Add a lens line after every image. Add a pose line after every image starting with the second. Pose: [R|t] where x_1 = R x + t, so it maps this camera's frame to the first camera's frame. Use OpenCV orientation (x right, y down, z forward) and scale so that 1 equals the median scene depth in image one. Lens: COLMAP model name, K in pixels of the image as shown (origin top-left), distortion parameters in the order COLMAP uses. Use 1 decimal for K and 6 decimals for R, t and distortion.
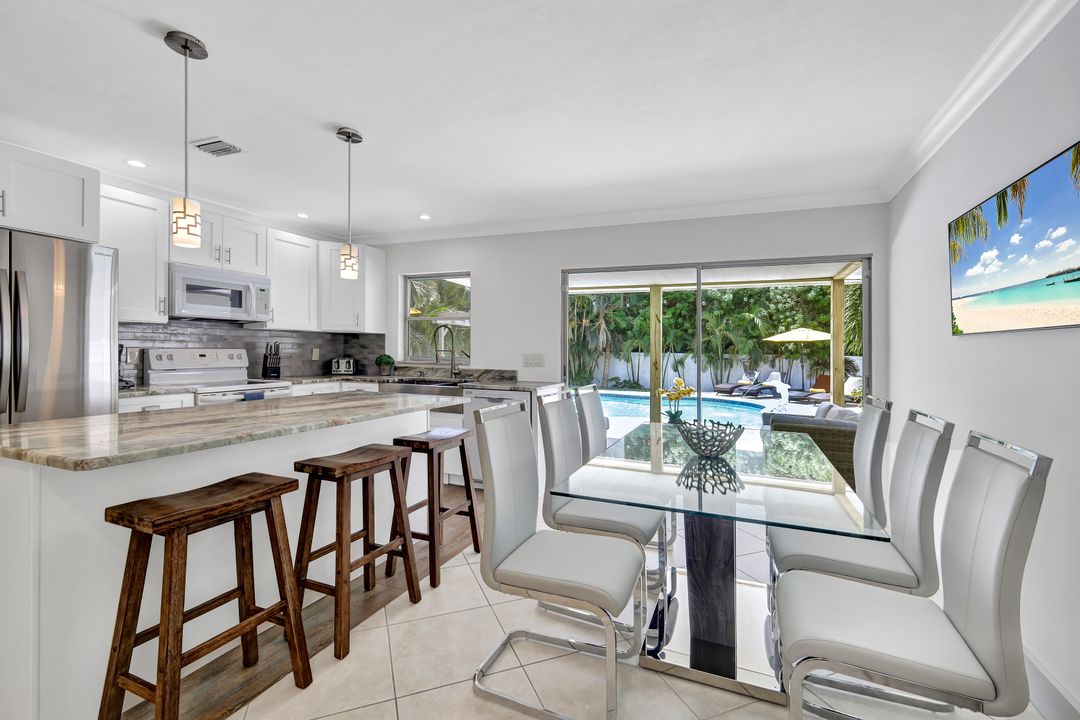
lens RADIAL K [[470.7, 0, 540.1], [0, 470.7, 339.9], [0, 0, 1]] dist [0.004603, 0.000273]
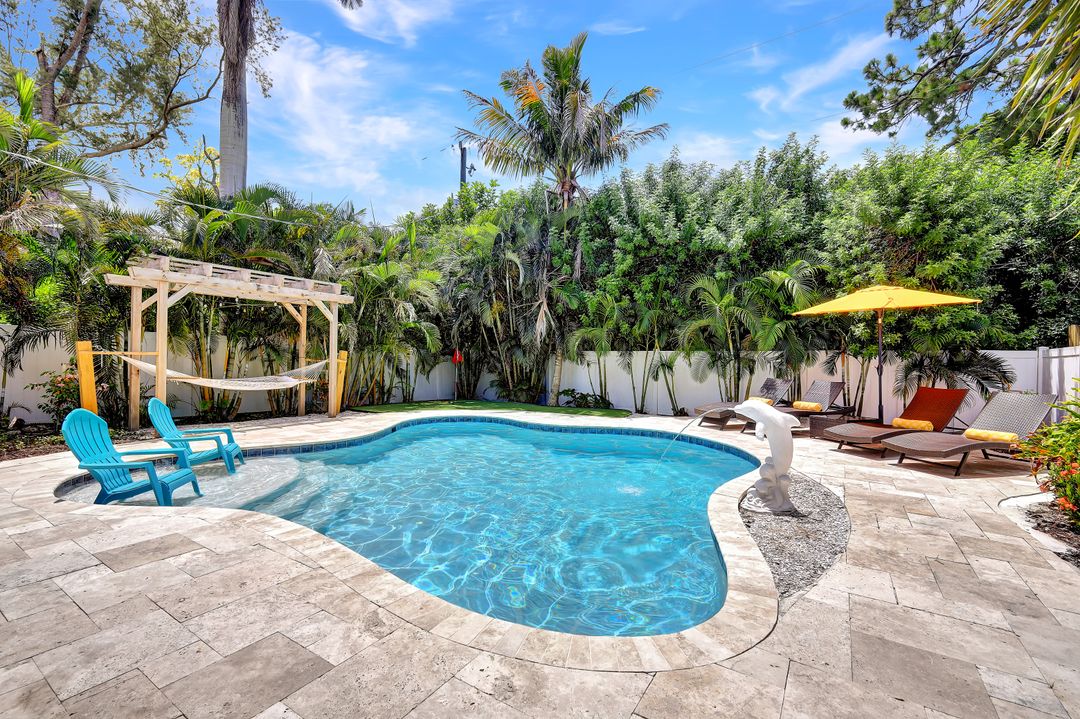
lens RADIAL K [[469.9, 0, 545.0], [0, 469.9, 359.6], [0, 0, 1]] dist [0.002955, 0.000125]
pose [[0.986956, -0.001566, -0.160986, 0.319290], [0.004176, 0.999865, 0.015880, 0.039980], [0.160939, -0.016345, 0.986829, 0.511832]]
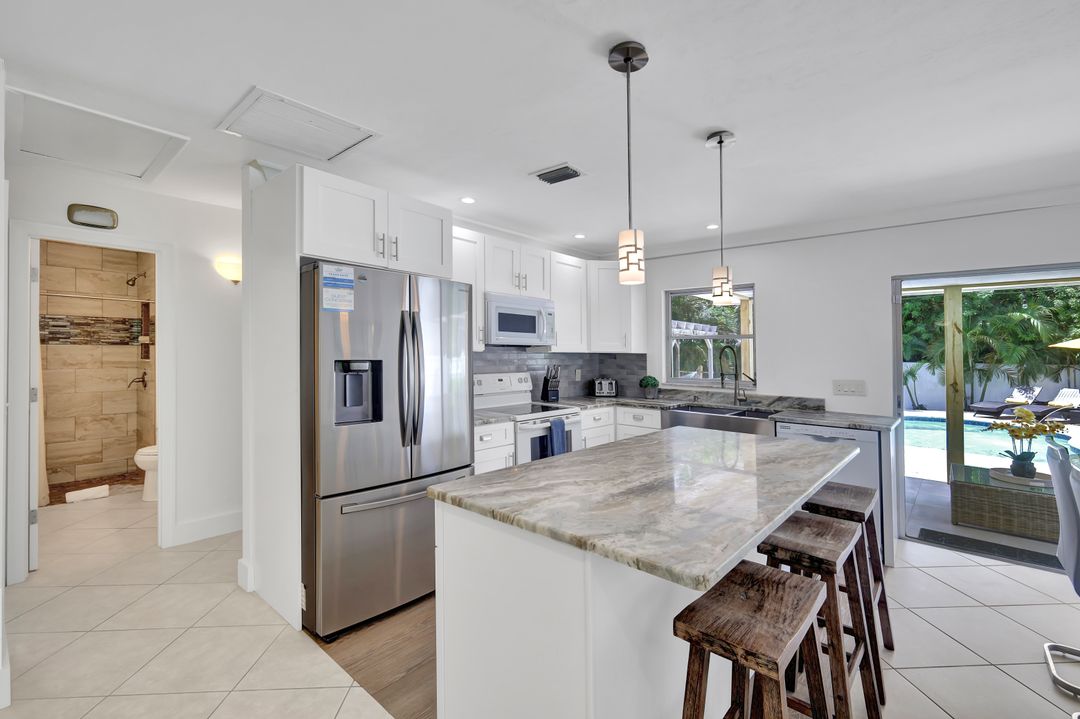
lens RADIAL K [[468.2, 0, 544.4], [0, 468.2, 341.1], [0, 0, 1]] dist [0.003655, 0.000518]
pose [[0.952019, -0.012819, -0.305770, -0.084036], [0.010427, 0.999901, -0.009455, -0.011144], [0.305861, 0.005813, 0.952058, 0.015576]]
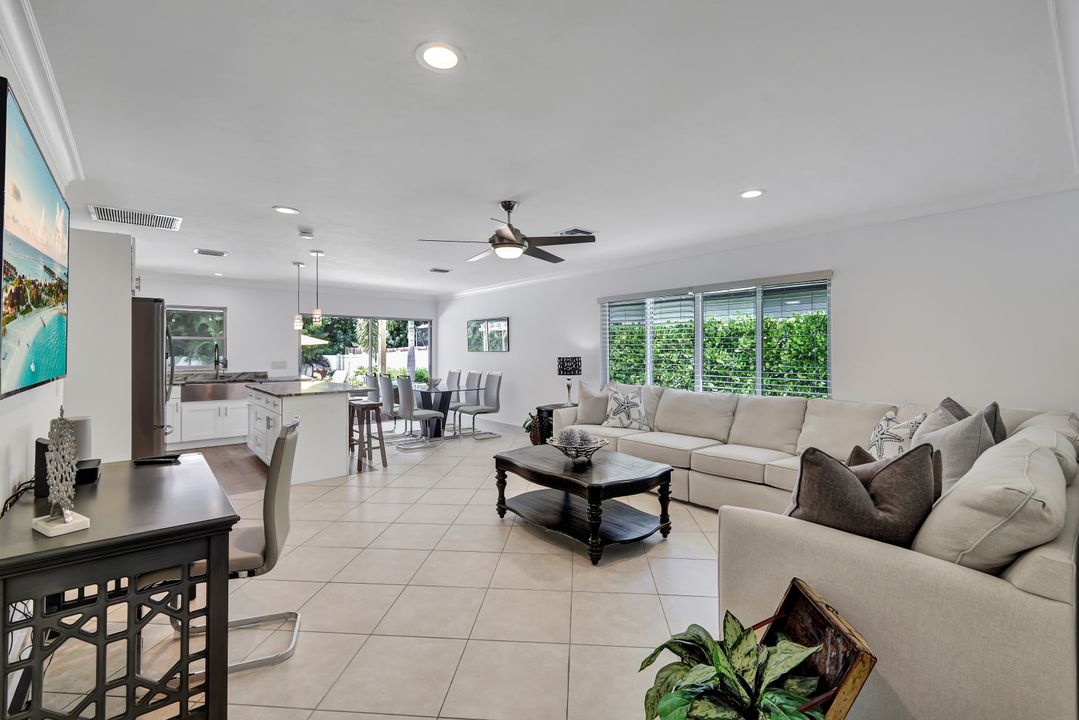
lens RADIAL K [[481.7, 0, 555.3], [0, 481.7, 342.2], [0, 0, 1]] dist [-0.000141, -0.000457]
pose [[0.419975, -0.000512, 0.907536, -0.361068], [-0.007435, 0.999964, 0.004005, -0.016195], [-0.907505, -0.008430, 0.419956, -0.193148]]
